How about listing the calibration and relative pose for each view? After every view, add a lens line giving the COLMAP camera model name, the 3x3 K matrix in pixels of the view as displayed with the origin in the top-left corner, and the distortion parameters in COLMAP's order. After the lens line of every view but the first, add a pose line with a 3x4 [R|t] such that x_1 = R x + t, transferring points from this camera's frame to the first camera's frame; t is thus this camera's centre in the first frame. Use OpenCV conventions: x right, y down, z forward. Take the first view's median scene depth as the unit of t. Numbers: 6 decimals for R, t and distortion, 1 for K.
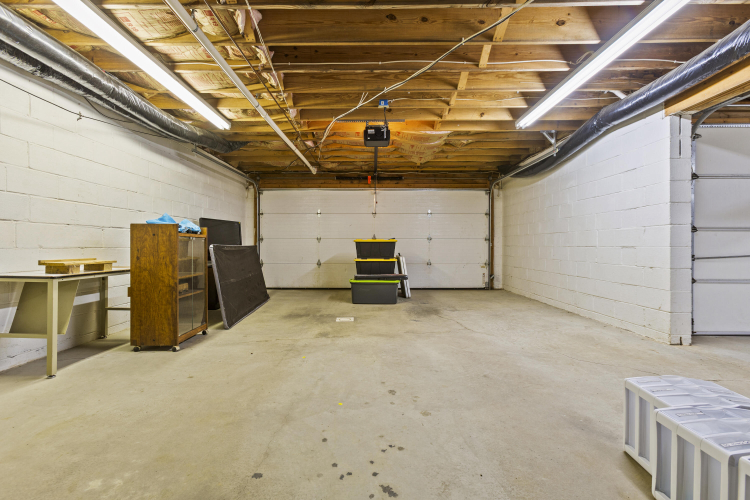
lens RADIAL K [[337.4, 0, 373.0], [0, 337.4, 248.5], [0, 0, 1]] dist [0.000855, 0.000044]
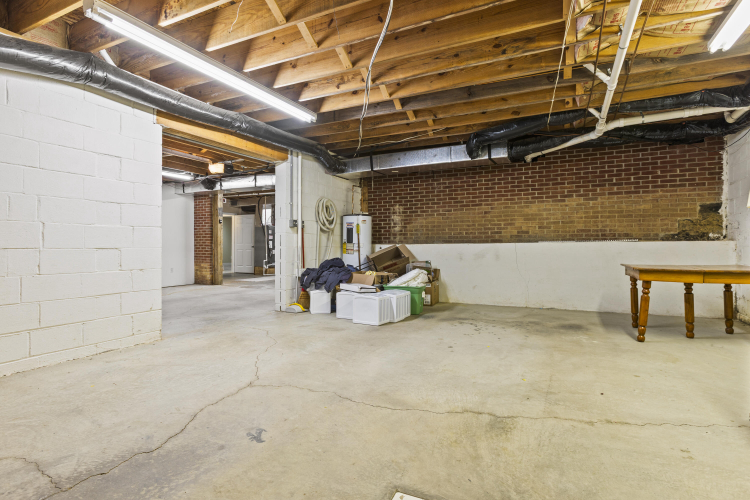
lens RADIAL K [[397.1, 0, 372.6], [0, 397.1, 247.0], [0, 0, 1]] dist [-0.001898, -0.000256]
pose [[-0.897287, 0.003624, 0.441434, -0.292202], [0.006466, 0.999967, 0.004934, -0.012176], [-0.441401, 0.007281, -0.897280, 1.968057]]
